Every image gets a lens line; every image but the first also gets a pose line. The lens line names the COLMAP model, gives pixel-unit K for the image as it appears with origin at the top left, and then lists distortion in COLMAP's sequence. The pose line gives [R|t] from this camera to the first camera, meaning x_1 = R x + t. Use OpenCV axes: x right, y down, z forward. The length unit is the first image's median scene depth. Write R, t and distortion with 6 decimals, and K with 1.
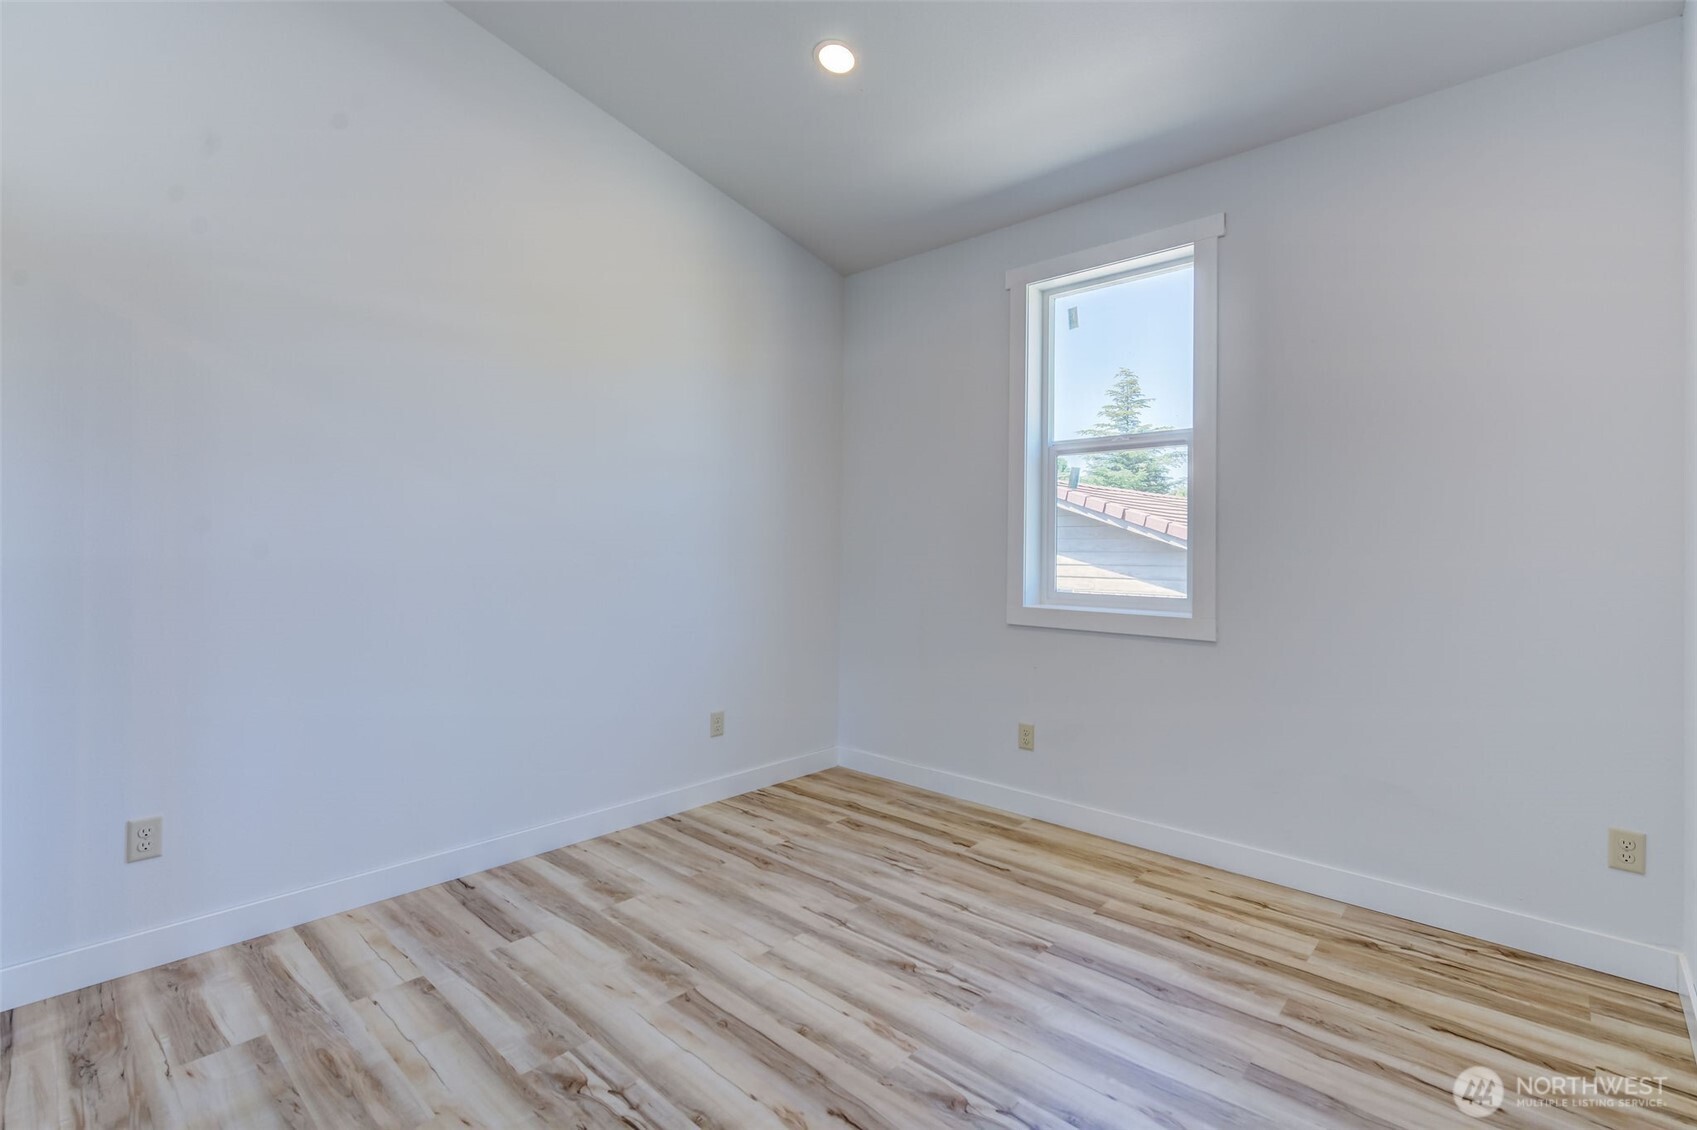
lens RADIAL K [[777.8, 0, 853.1], [0, 777.8, 553.7], [0, 0, 1]] dist [0.004599, -0.000298]
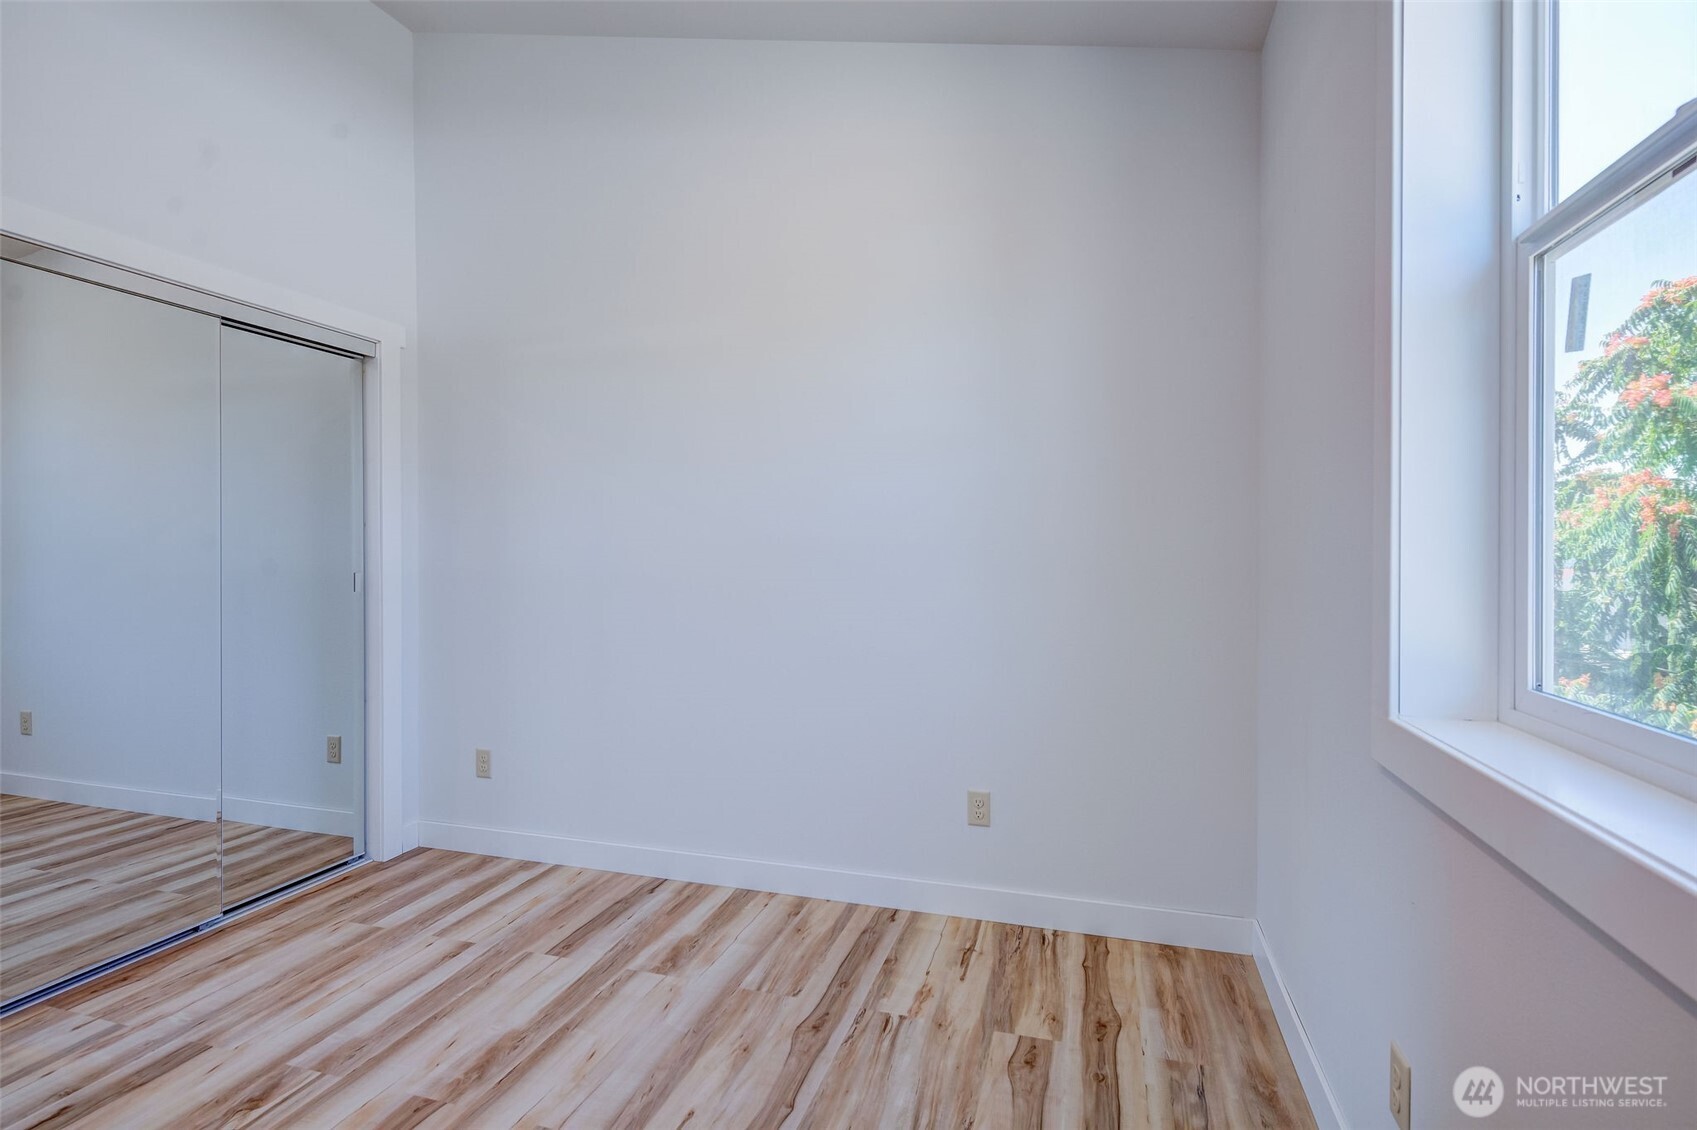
lens RADIAL K [[777.8, 0, 853.1], [0, 777.8, 553.7], [0, 0, 1]] dist [0.004599, -0.000298]
pose [[0.431753, -0.008792, -0.901949, 0.548774], [0.001251, 0.999957, -0.009149, -0.009209], [0.901991, 0.002822, 0.431746, 0.778994]]
